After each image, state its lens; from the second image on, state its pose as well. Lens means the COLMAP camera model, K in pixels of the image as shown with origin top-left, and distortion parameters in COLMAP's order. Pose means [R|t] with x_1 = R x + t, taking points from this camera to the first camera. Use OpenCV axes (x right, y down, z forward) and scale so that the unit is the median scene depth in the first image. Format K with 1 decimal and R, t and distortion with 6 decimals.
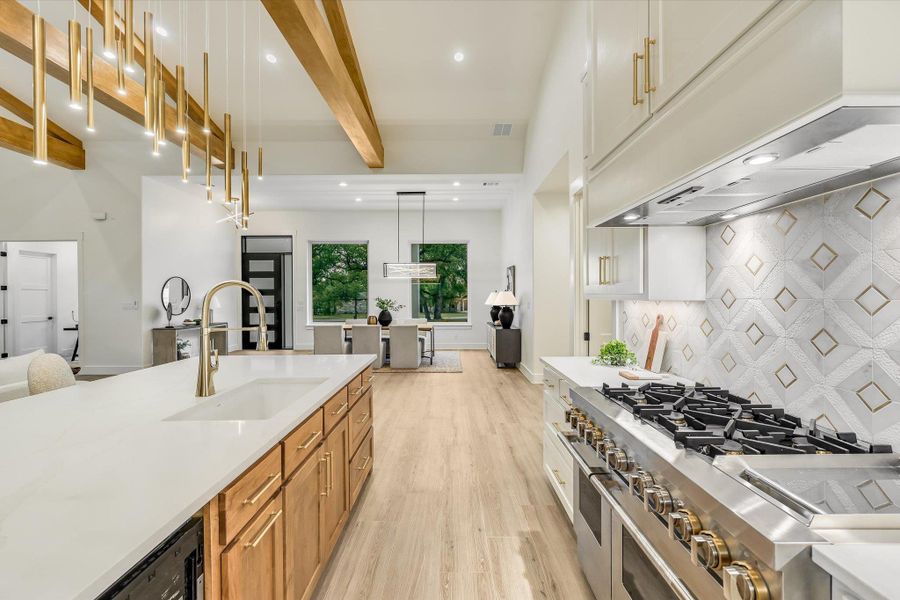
lens RADIAL K [[372.9, 0, 449.6], [0, 372.9, 297.4], [0, 0, 1]] dist [-0.000173, -0.000143]
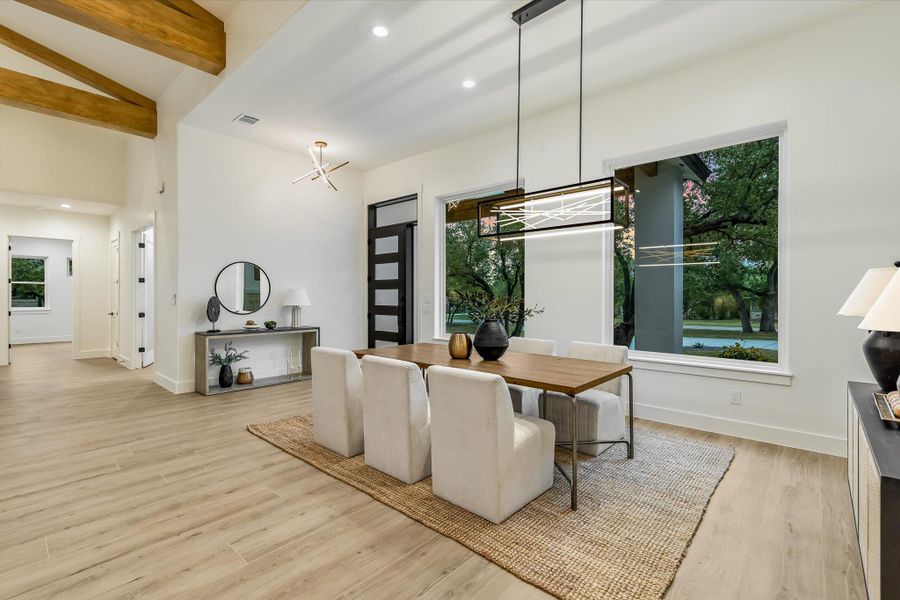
lens RADIAL K [[401.5, 0, 450.0], [0, 401.5, 298.3], [0, 0, 1]] dist [-0.001197, -0.000173]
pose [[0.745879, 0.010884, -0.665993, 0.094082], [-0.007952, 0.999941, 0.007435, 0.006988], [0.666034, -0.000250, 0.745921, 0.711874]]
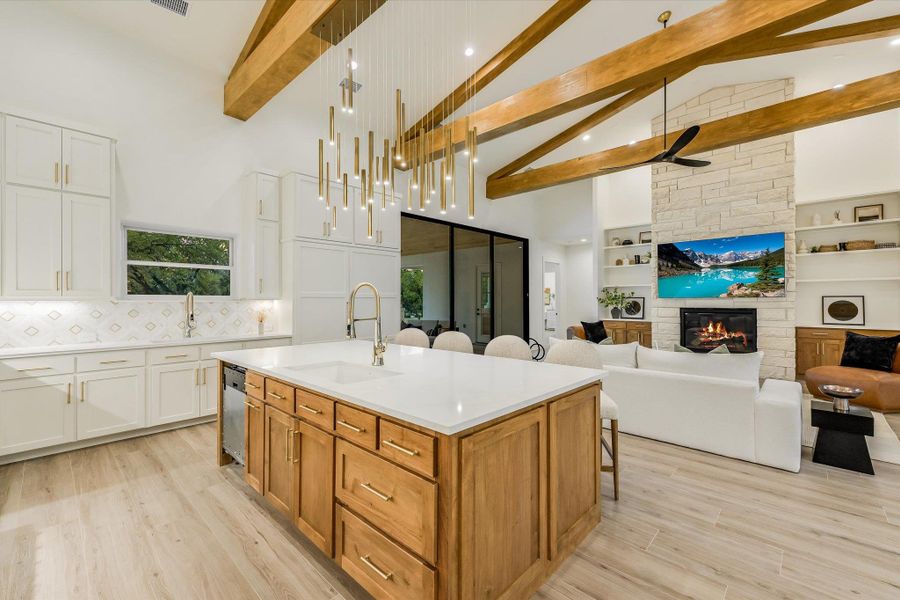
lens RADIAL K [[377.7, 0, 450.0], [0, 377.7, 297.6], [0, 0, 1]] dist [0.007338, 0.000471]
pose [[-0.683027, 0.003086, -0.730386, 0.048461], [0.003755, 0.999993, 0.000714, 0.001853], [0.730383, -0.002255, -0.683034, 0.528953]]
